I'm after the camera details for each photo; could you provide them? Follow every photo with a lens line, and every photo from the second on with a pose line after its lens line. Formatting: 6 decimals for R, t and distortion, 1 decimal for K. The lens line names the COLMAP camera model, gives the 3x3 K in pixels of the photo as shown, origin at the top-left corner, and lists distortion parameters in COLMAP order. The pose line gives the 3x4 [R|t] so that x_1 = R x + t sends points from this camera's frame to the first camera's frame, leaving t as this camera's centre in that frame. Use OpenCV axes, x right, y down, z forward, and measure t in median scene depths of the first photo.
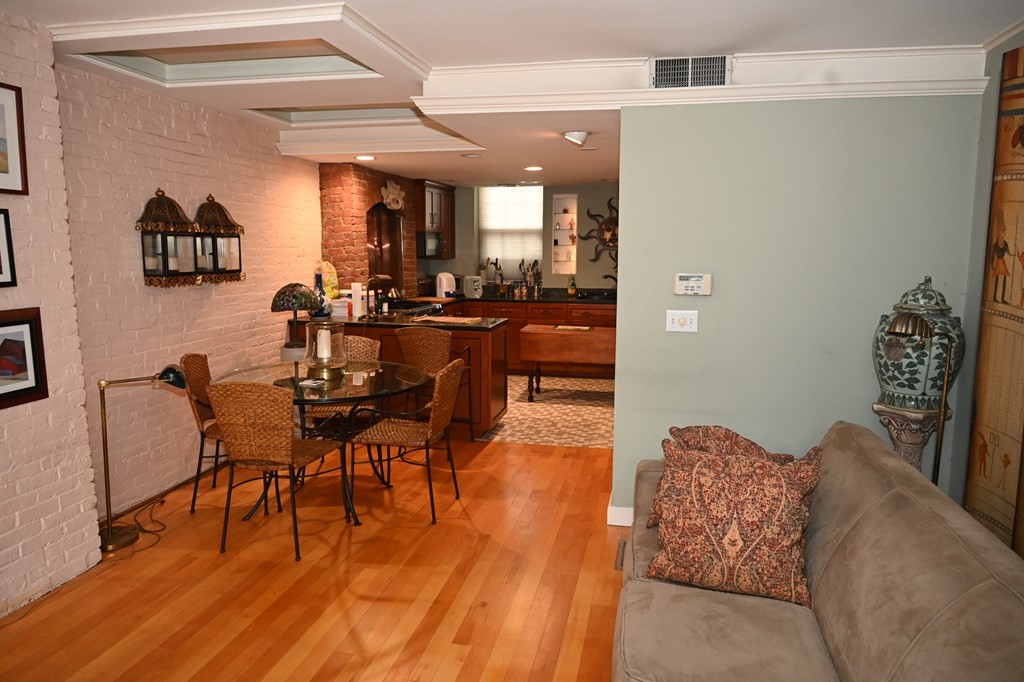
lens RADIAL K [[697.2, 0, 511.1], [0, 697.2, 340.7], [0, 0, 1]] dist [-0.001305, -0.000246]
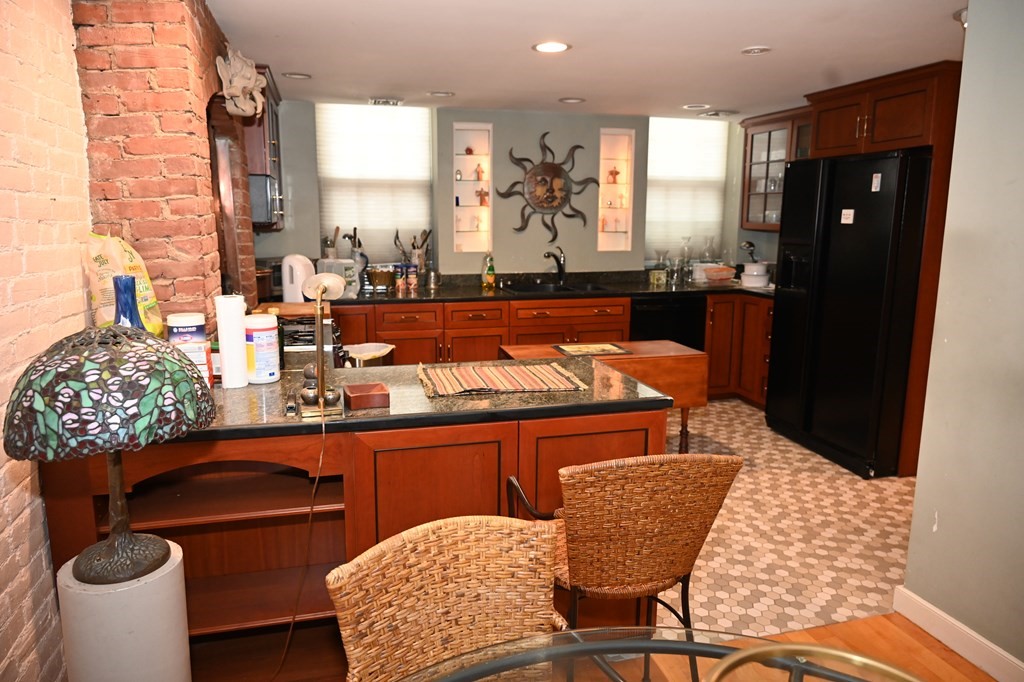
lens RADIAL K [[678.7, 0, 513.3], [0, 678.7, 339.3], [0, 0, 1]] dist [-0.004234, 0.001039]
pose [[0.888052, -0.079590, 0.452801, -0.178602], [0.059535, 0.996517, 0.058398, -0.050901], [-0.455871, -0.024903, 0.889697, 0.437983]]
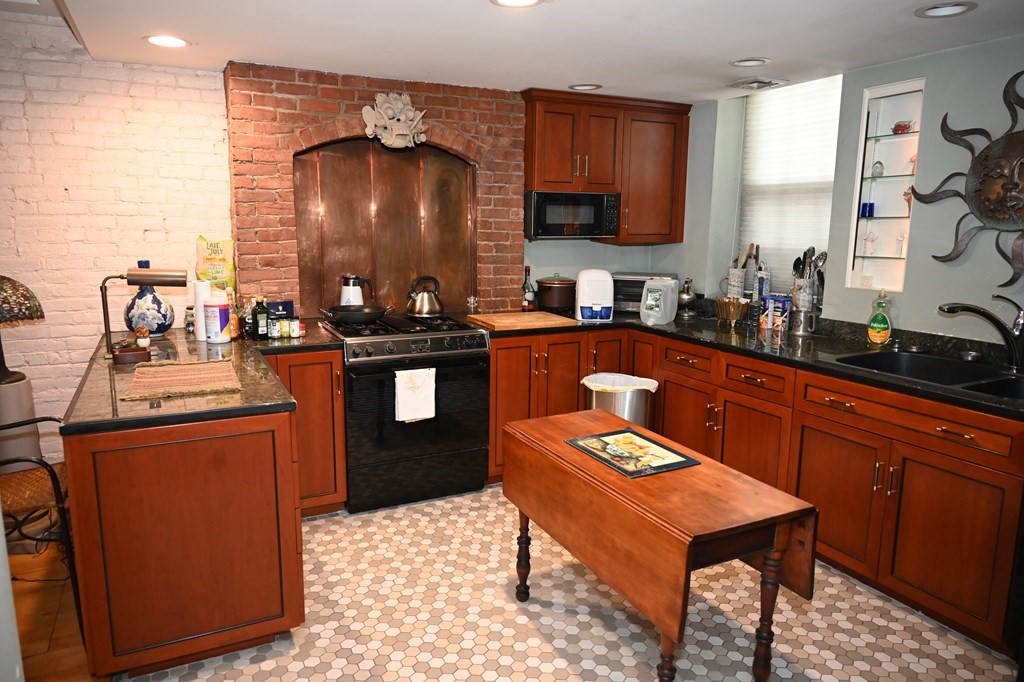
lens RADIAL K [[678.7, 0, 509.7], [0, 678.7, 340.8], [0, 0, 1]] dist [-0.004234, 0.001039]
pose [[0.629903, 0.137295, -0.764443, 0.248530], [-0.112289, 0.990009, 0.085281, -0.077452], [0.768514, 0.032120, 0.639026, 0.599177]]
